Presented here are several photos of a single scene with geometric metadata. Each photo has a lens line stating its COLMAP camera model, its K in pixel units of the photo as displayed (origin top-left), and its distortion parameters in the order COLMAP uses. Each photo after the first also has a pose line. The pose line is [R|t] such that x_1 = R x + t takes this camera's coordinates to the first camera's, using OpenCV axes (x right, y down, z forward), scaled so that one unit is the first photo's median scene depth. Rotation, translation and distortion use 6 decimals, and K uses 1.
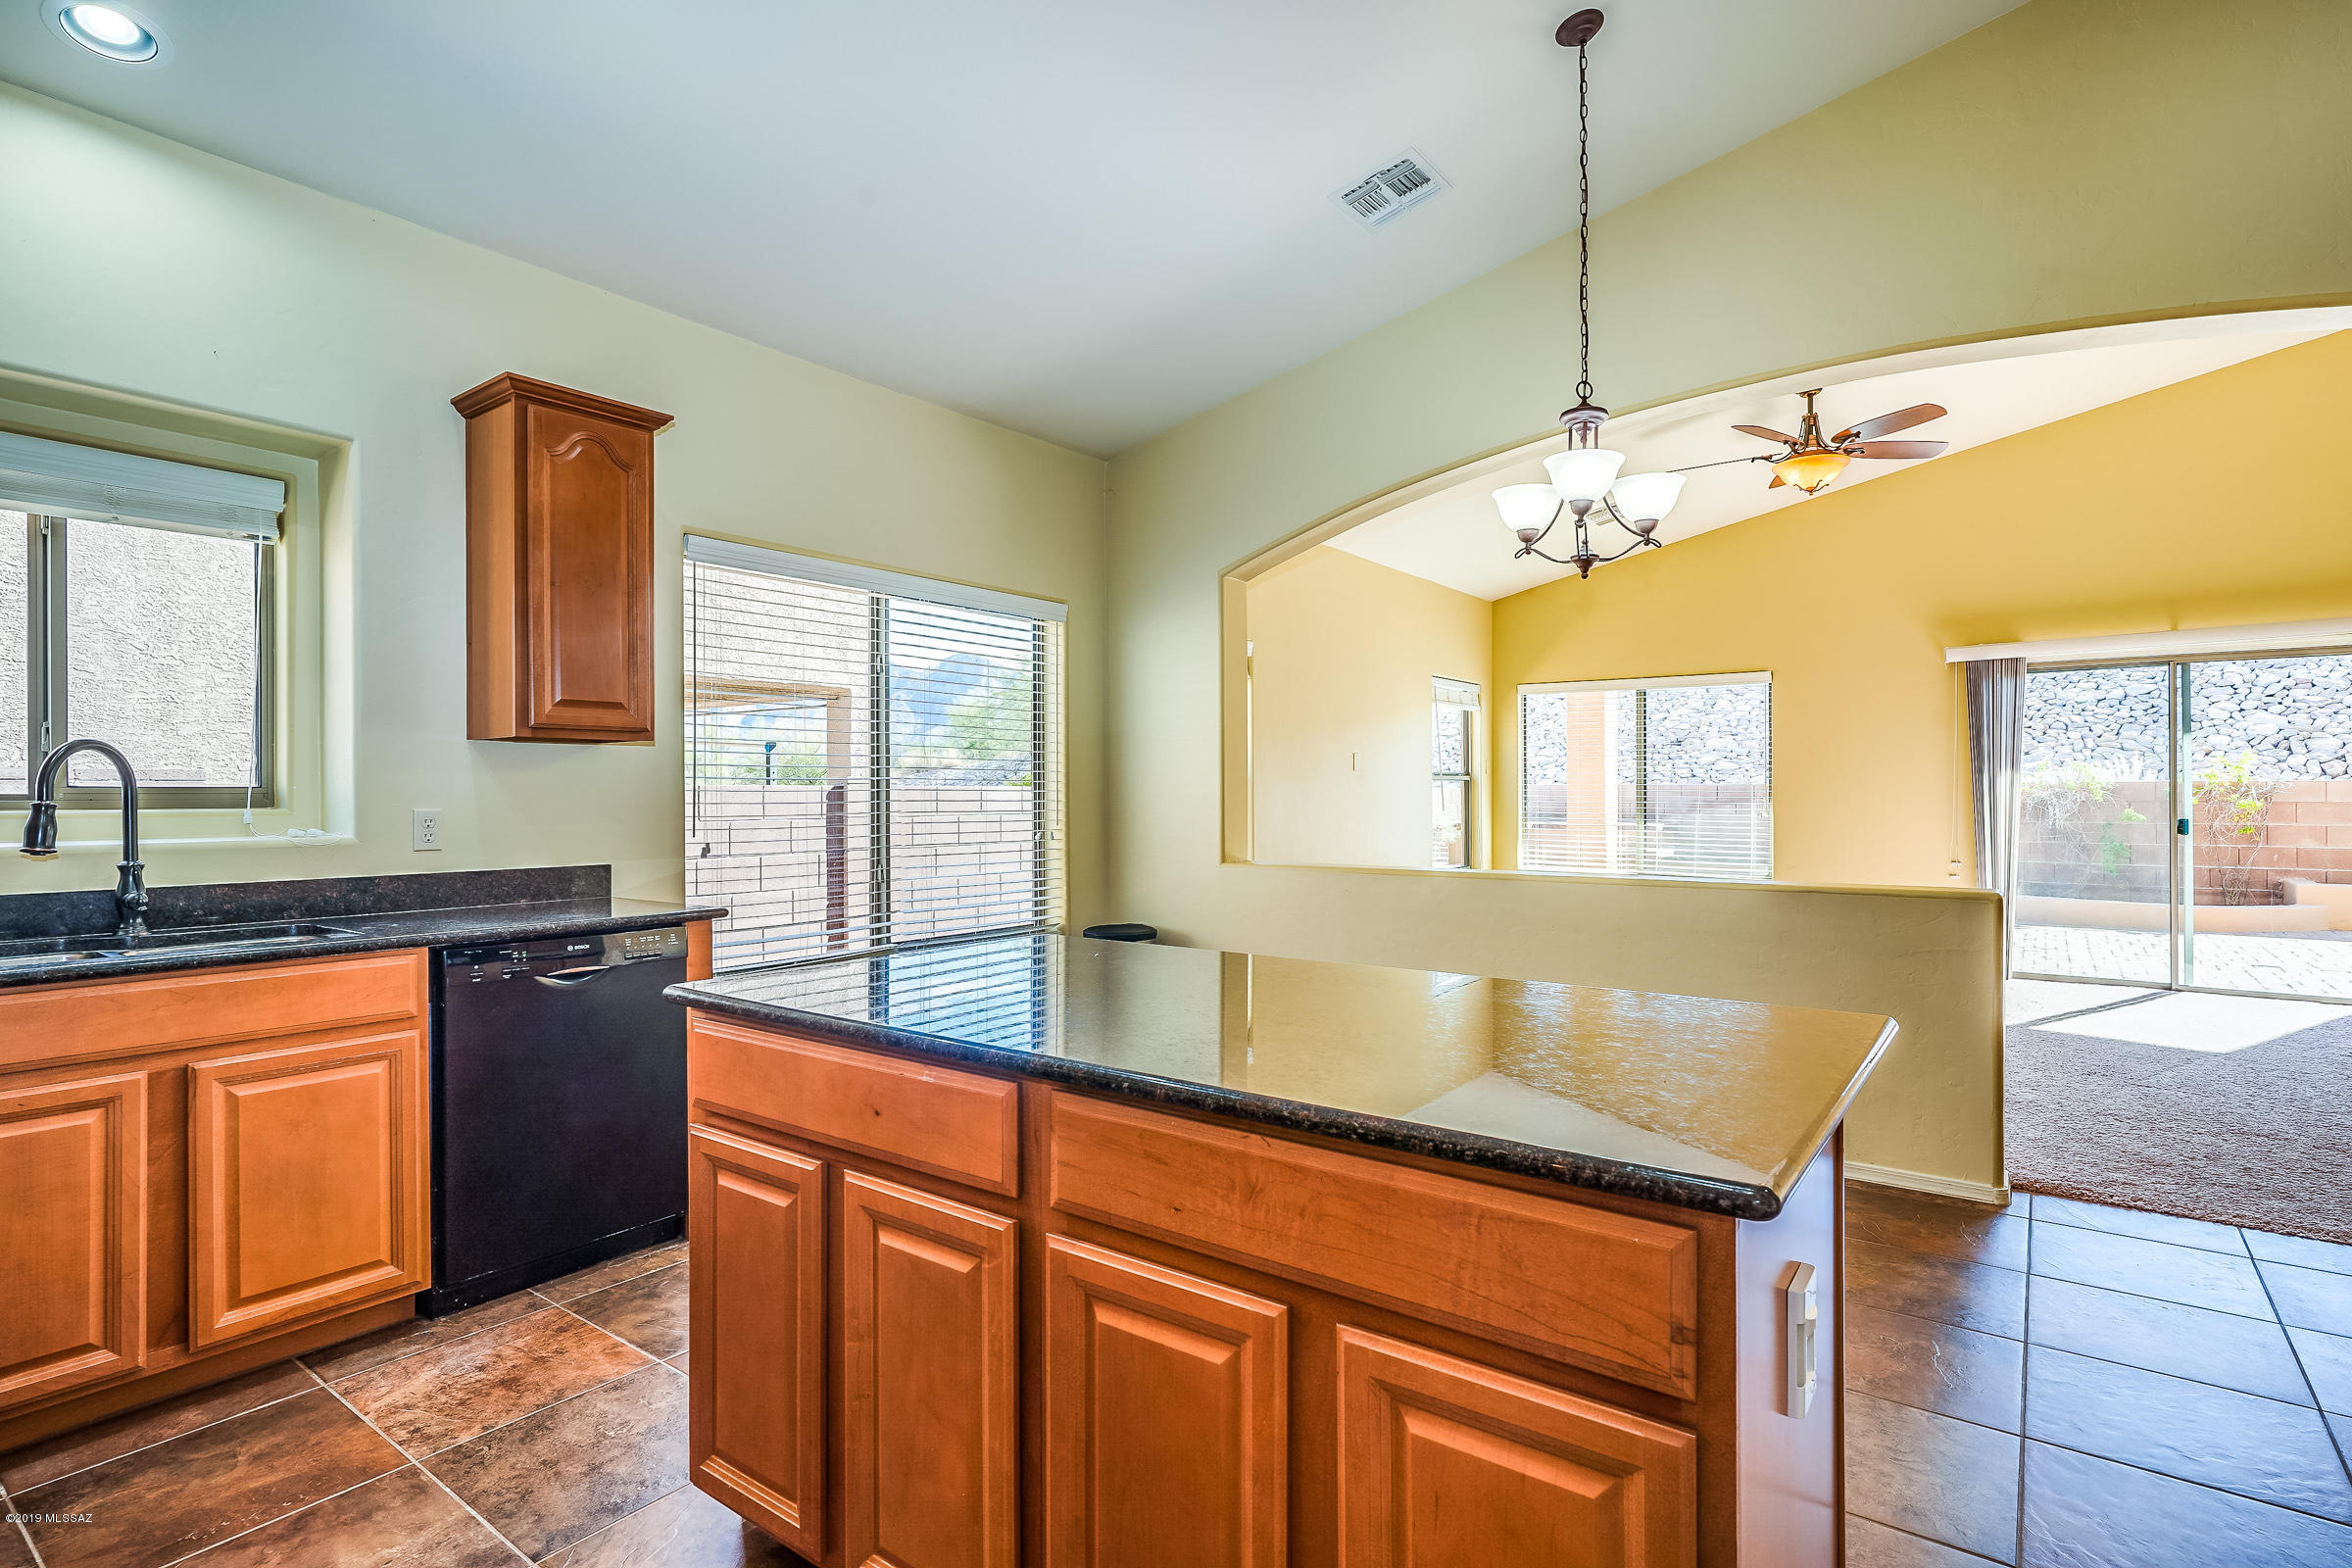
lens RADIAL K [[1136.2, 0, 1166.6], [0, 1136.2, 781.8], [0, 0, 1]] dist [-0.006237, 0.002669]
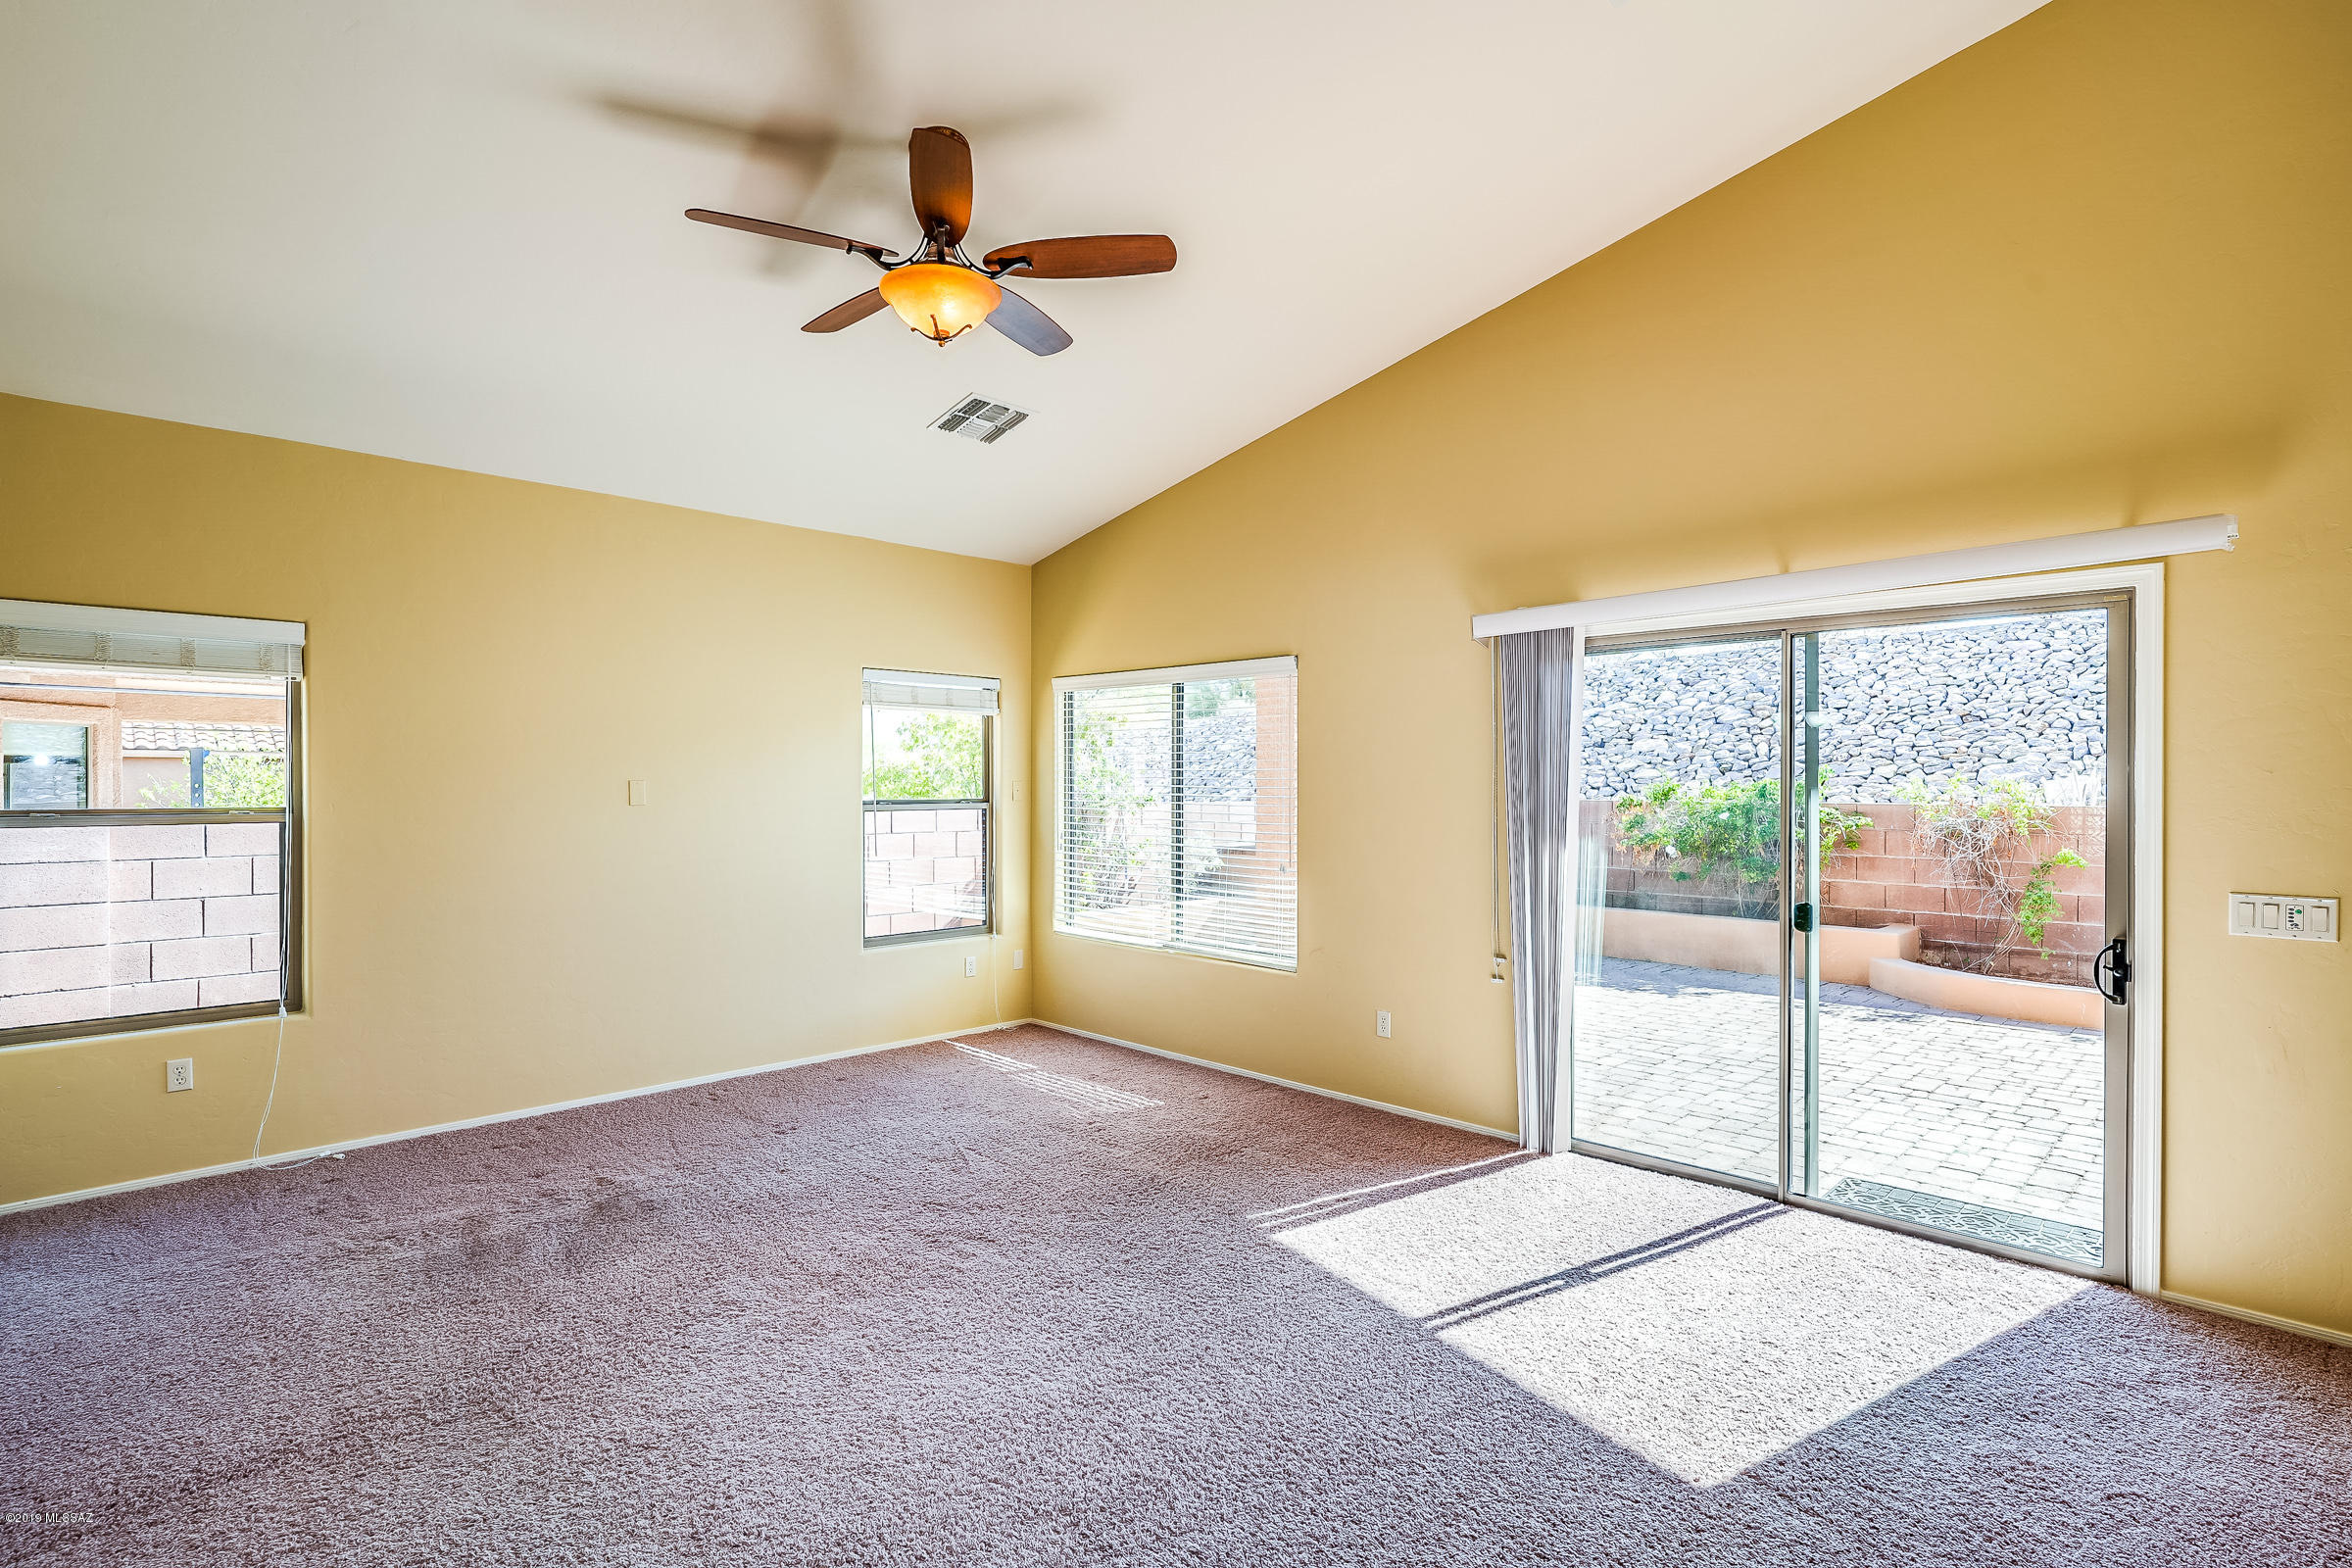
lens RADIAL K [[1136.2, 0, 1185.4], [0, 1136.2, 784.1], [0, 0, 1]] dist [-0.006237, 0.002669]
pose [[0.990919, 0.001949, -0.134448, 1.207366], [-0.000675, 0.999954, 0.009523, -0.060479], [0.134460, -0.009346, 0.990875, 0.704214]]
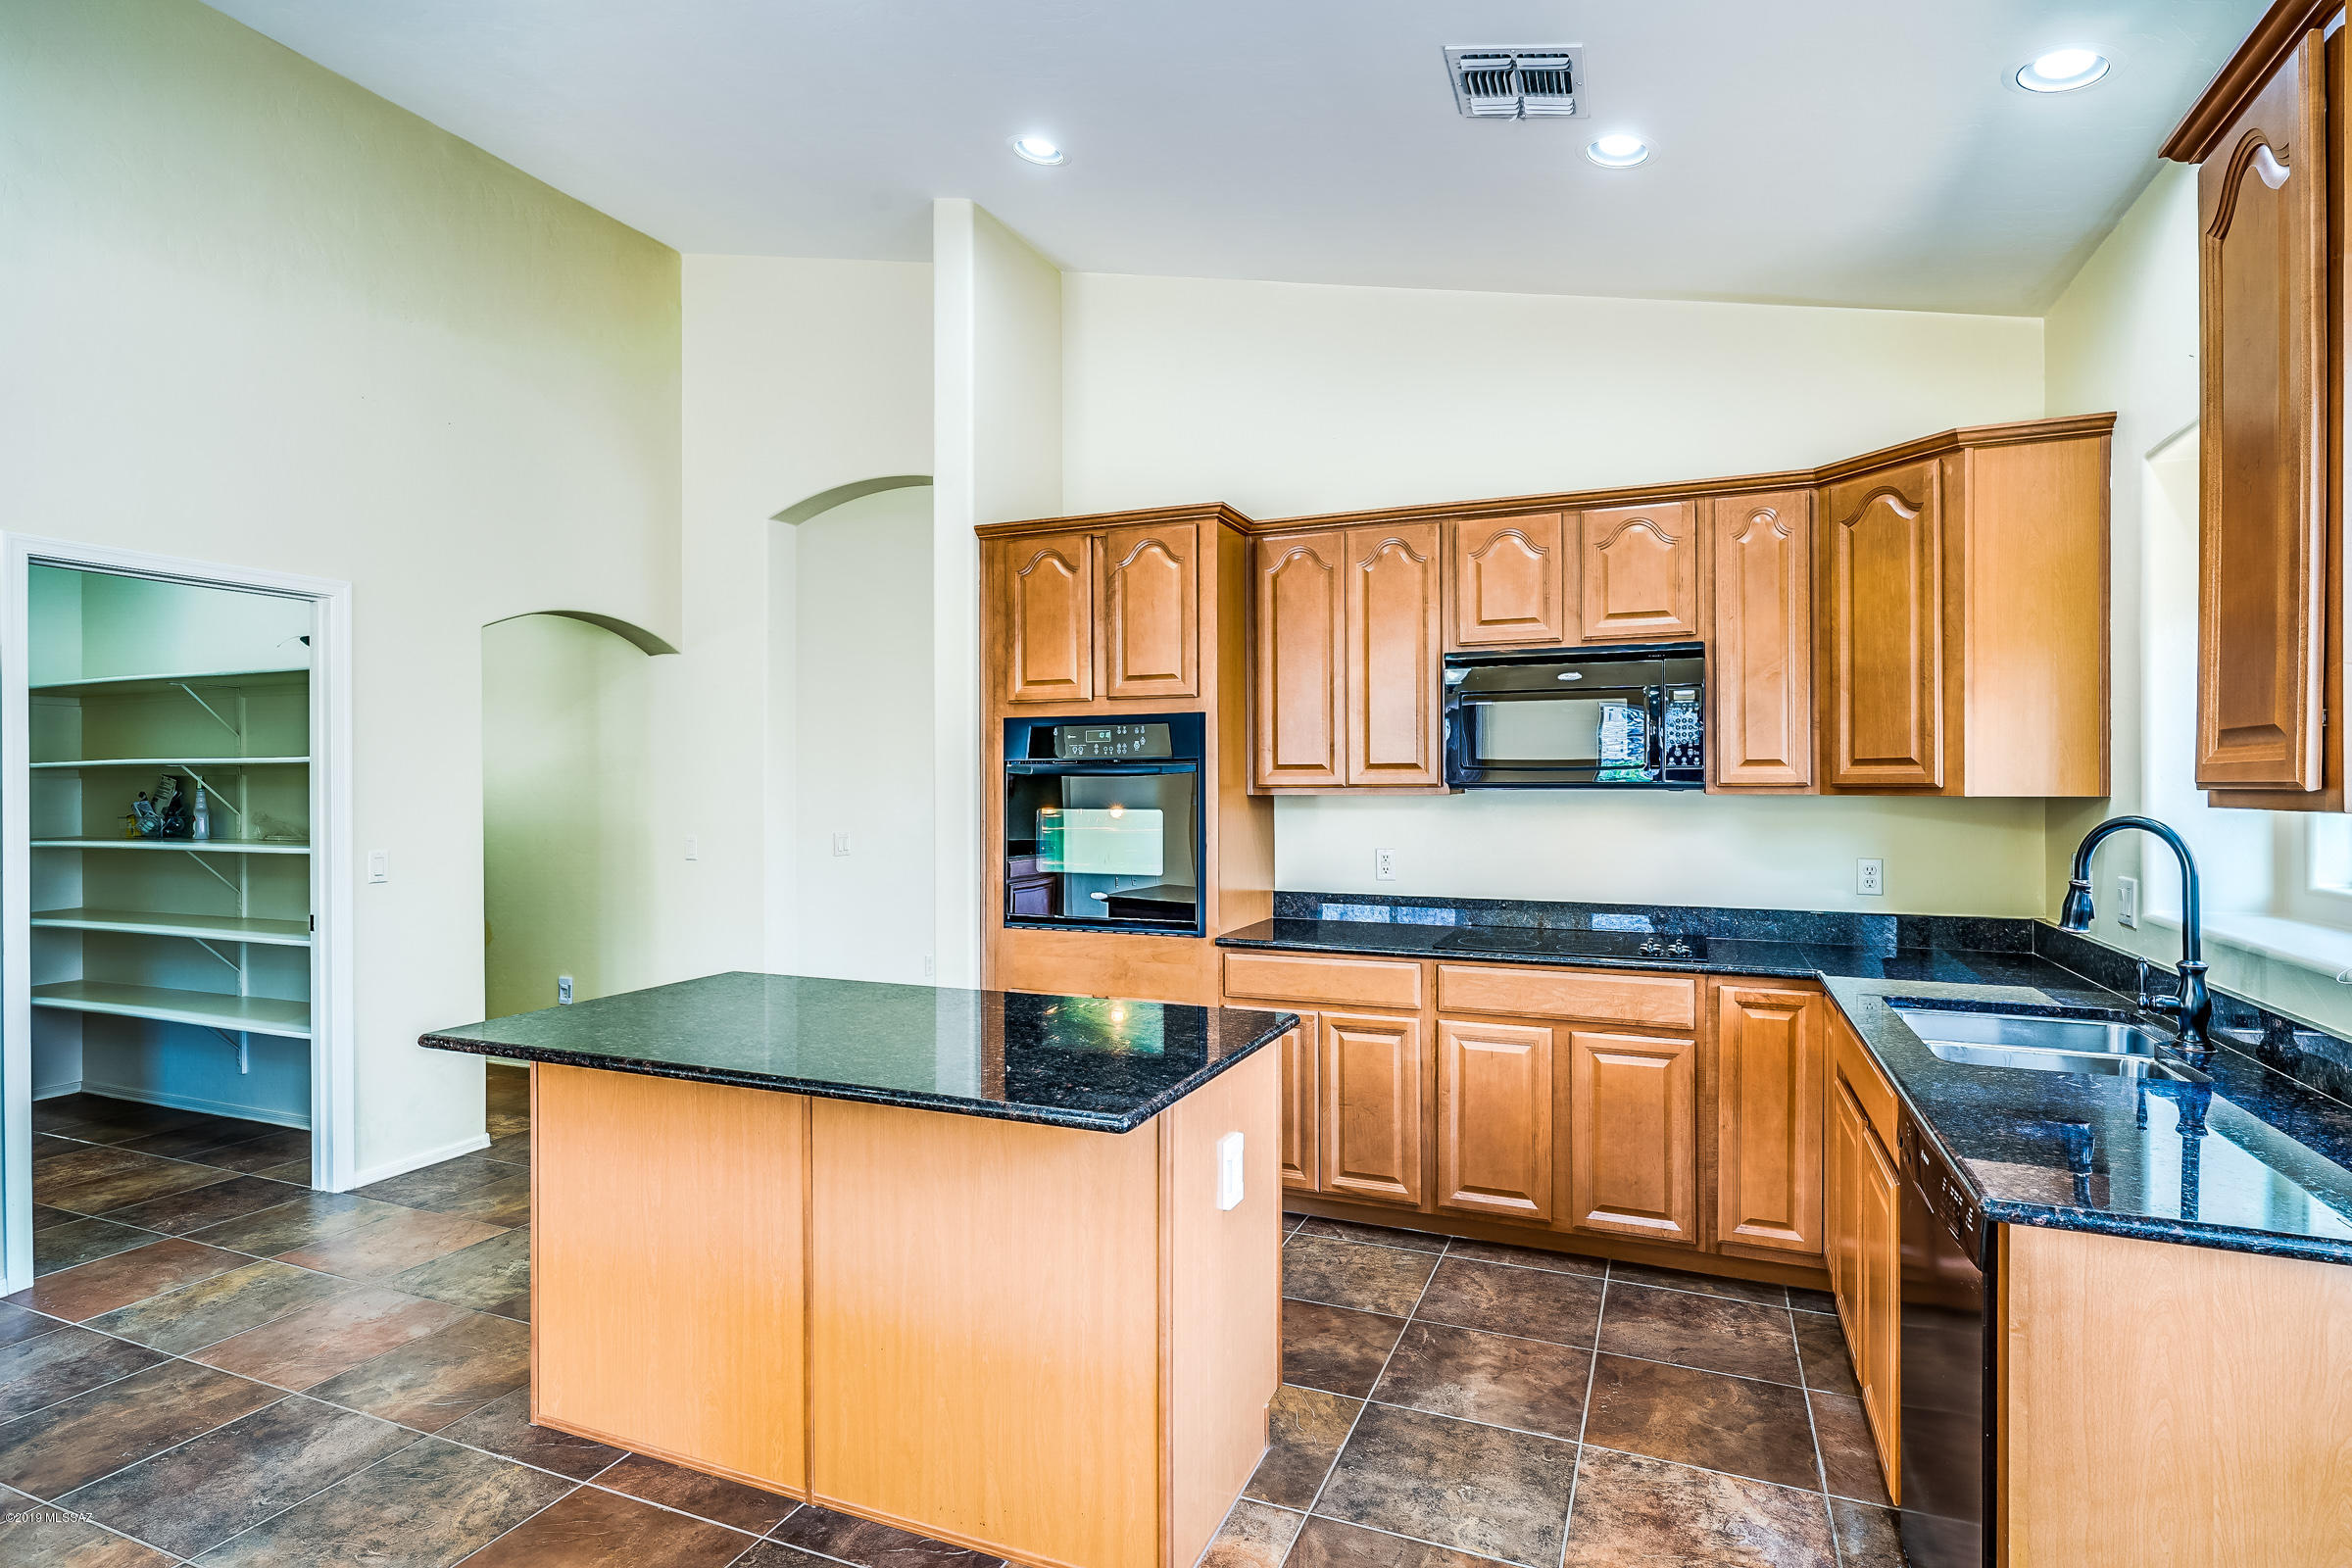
lens RADIAL K [[1205.1, 0, 1171.9], [0, 1205.1, 788.4], [0, 0, 1]] dist [-0.005203, 0.001251]
pose [[-0.969897, 0.003157, -0.243495, 0.026978], [0.004066, 0.999987, -0.003233, -0.043710], [0.243481, -0.004126, -0.969897, 1.263146]]
